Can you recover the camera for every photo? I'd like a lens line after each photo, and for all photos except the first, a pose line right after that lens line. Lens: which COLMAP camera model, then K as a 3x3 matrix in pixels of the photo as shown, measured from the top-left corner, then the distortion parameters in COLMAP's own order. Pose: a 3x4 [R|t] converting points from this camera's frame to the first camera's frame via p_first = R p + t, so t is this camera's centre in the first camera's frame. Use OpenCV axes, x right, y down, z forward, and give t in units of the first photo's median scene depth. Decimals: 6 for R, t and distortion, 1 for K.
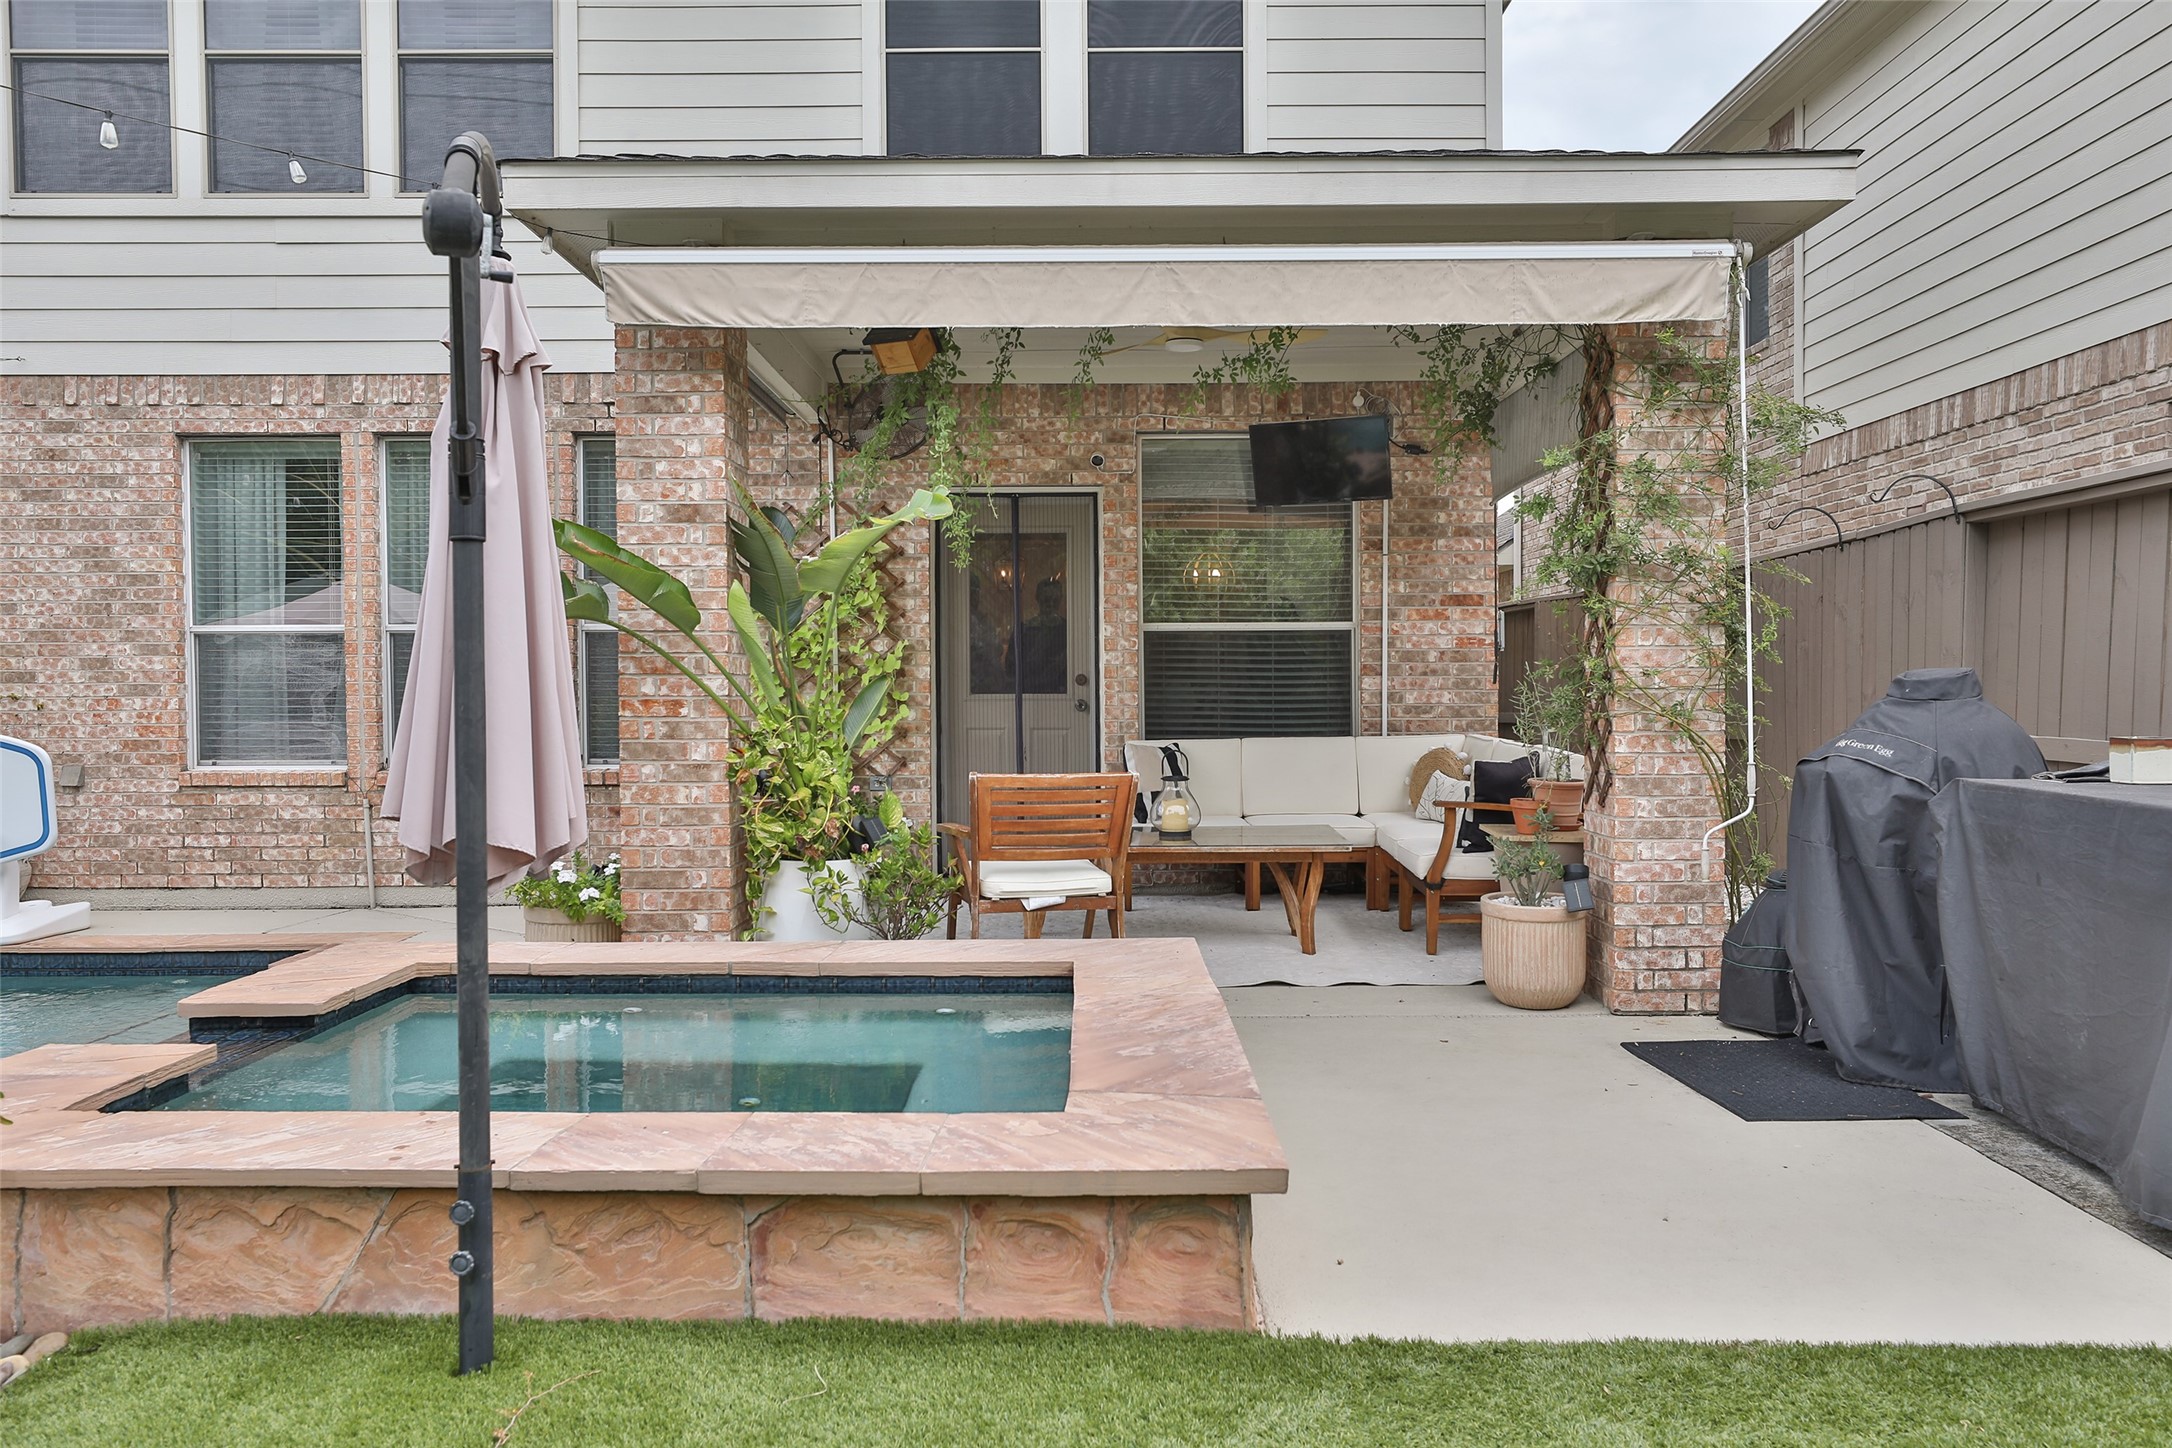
lens RADIAL K [[1594.6, 0, 1082.4], [0, 1594.6, 712.9], [0, 0, 1]] dist [0.029930, -0.001475]
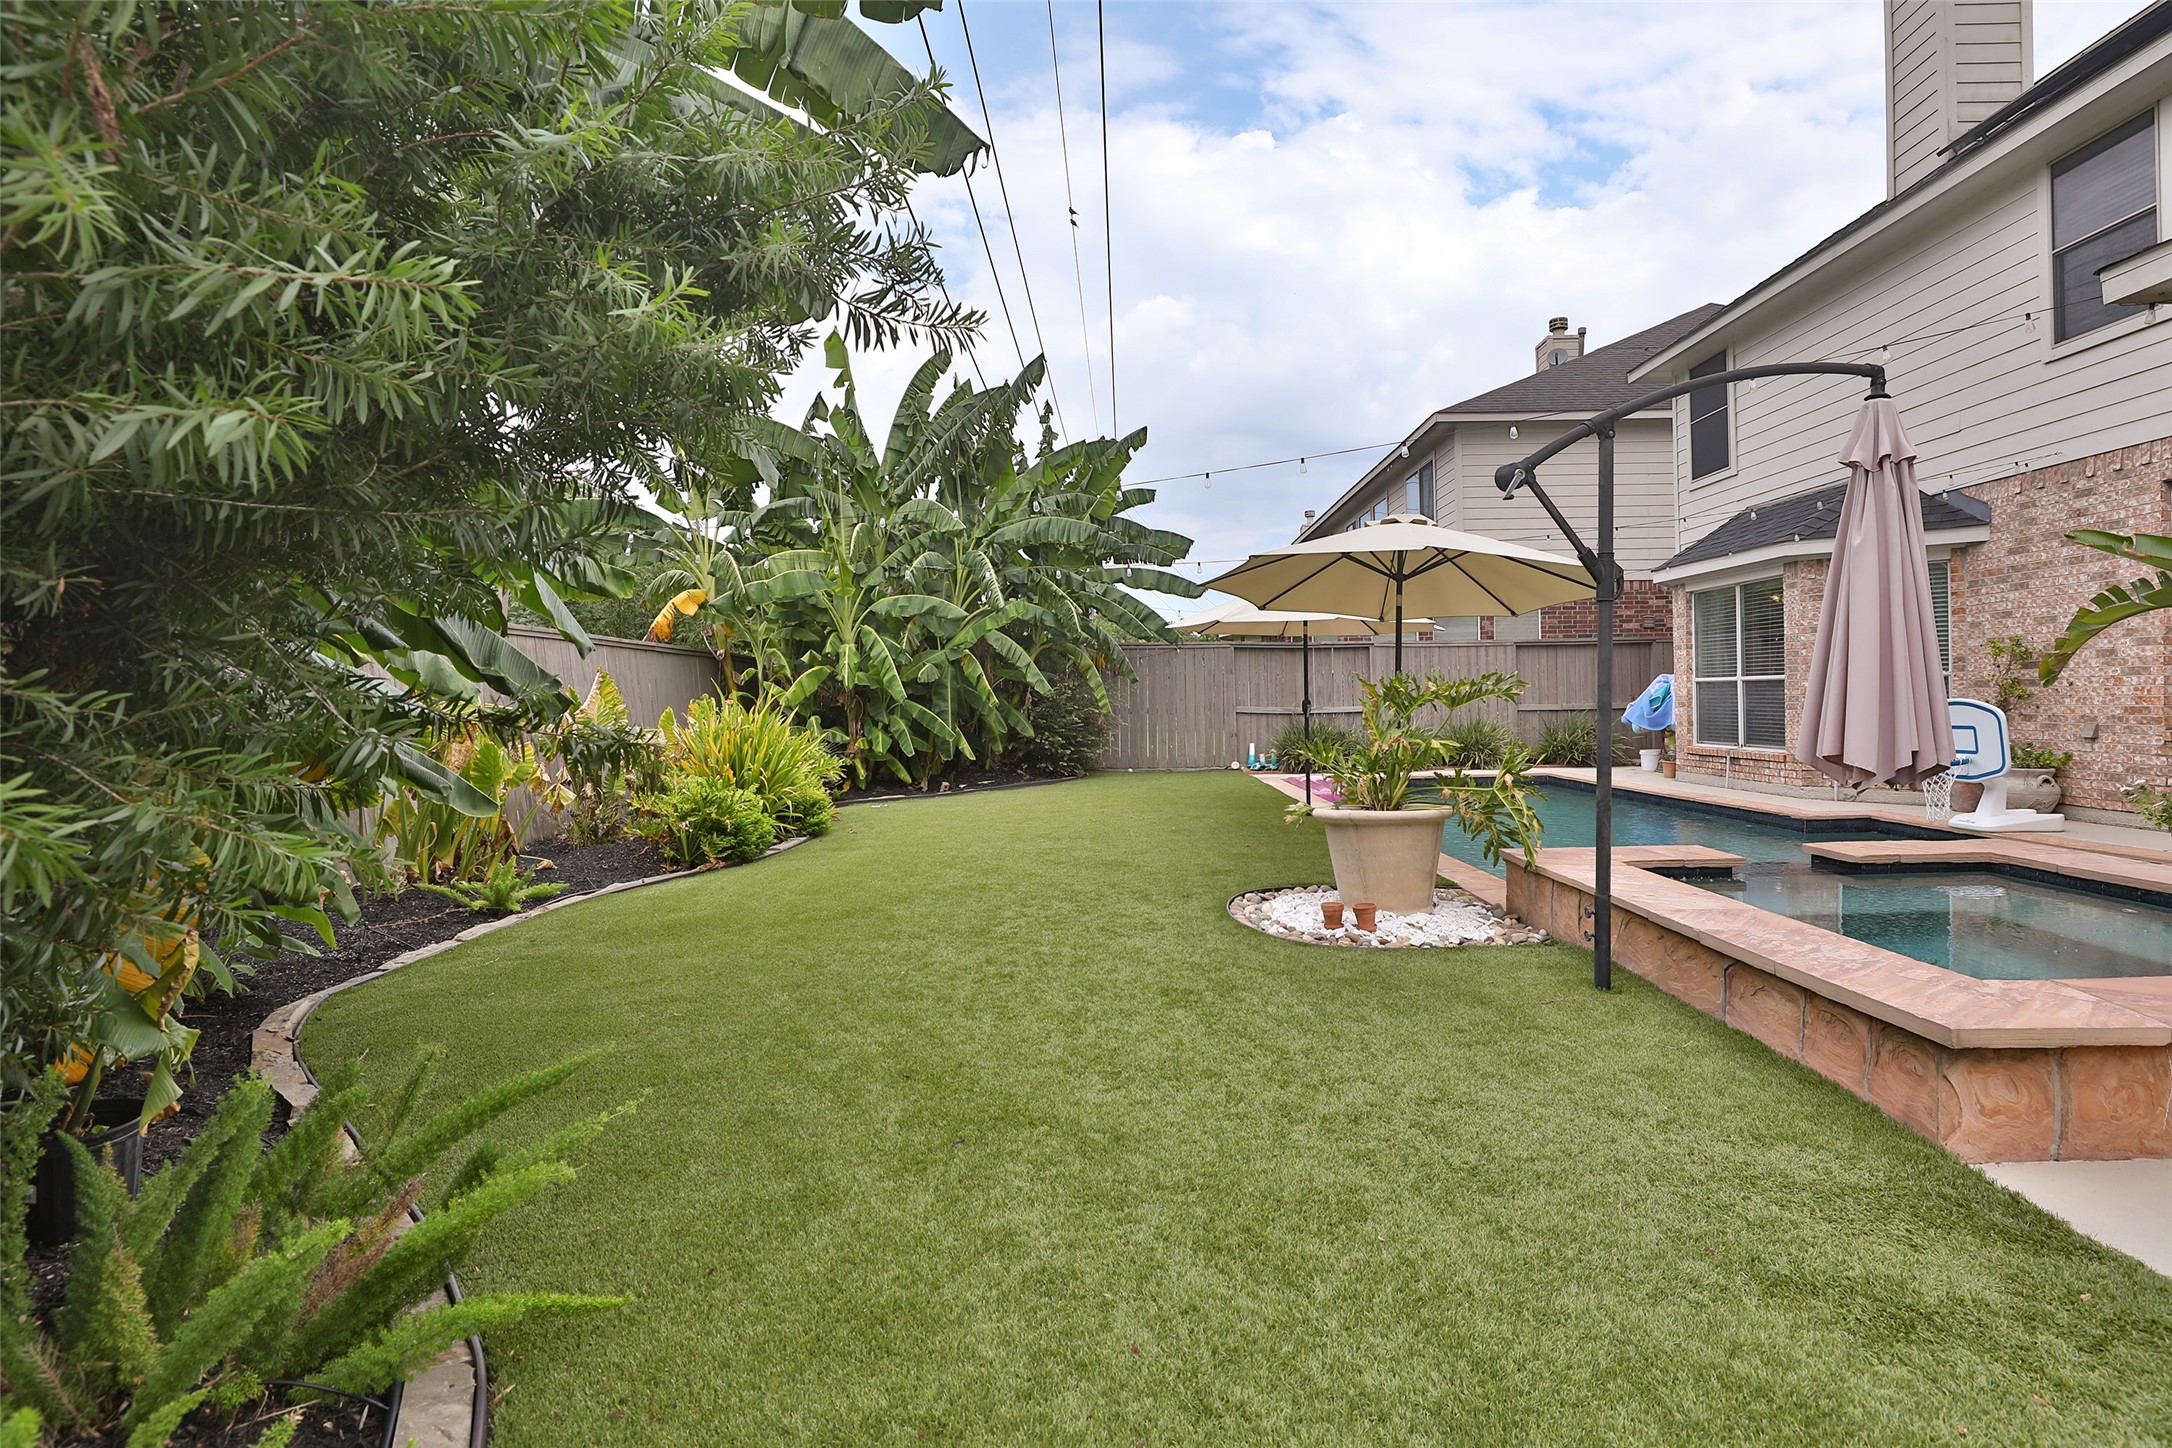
lens RADIAL K [[1028.2, 0, 1087.3], [0, 1028.2, 714.6], [0, 0, 1]] dist [-0.000586, -0.000147]
pose [[-0.012734, 0.017202, -0.999771, 0.316976], [0.004096, 0.999845, 0.017151, 0.004845], [0.999911, -0.003877, -0.012802, 0.104311]]
